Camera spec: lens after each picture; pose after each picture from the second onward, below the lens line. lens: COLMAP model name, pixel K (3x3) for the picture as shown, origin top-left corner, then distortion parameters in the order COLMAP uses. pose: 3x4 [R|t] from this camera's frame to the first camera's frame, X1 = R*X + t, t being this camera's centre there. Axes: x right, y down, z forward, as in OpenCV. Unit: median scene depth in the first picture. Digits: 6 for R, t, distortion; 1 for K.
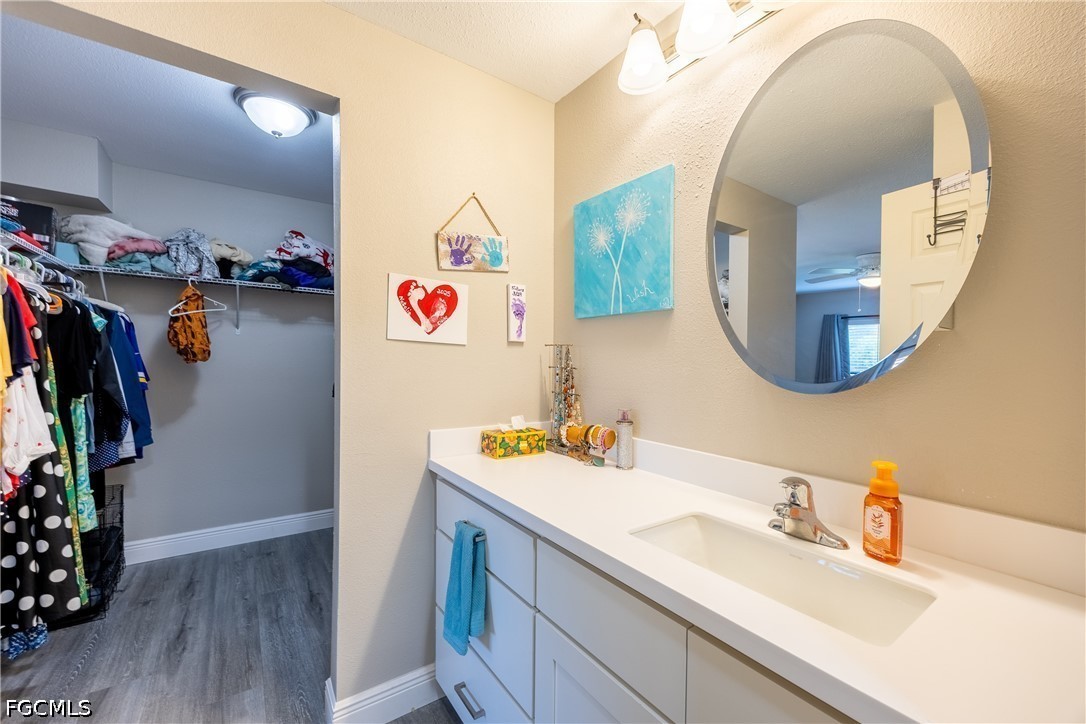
lens RADIAL K [[448.6, 0, 543.0], [0, 448.6, 362.0], [0, 0, 1]] dist [-0.000728, 0.000014]
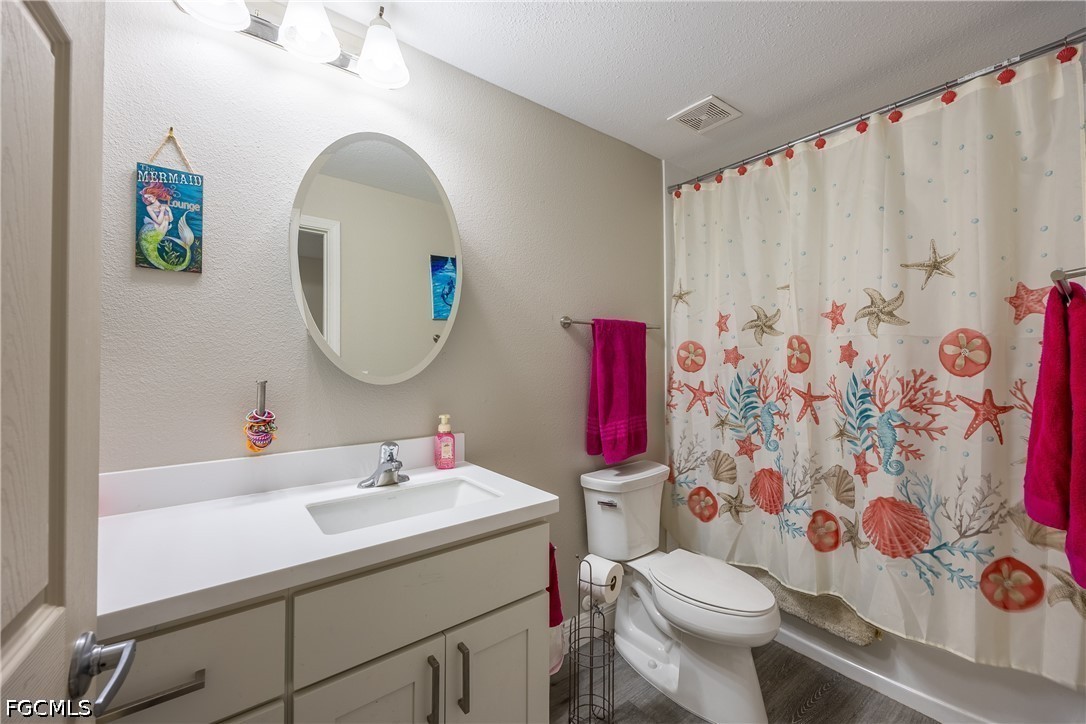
lens RADIAL K [[422.1, 0, 543.3], [0, 422.1, 352.2], [0, 0, 1]] dist [-0.000117, 0.000026]
pose [[-0.066900, 0.014521, 0.997654, -0.463140], [0.004100, 0.999890, -0.014279, 0.000706], [-0.997751, 0.003135, -0.066952, 0.365885]]
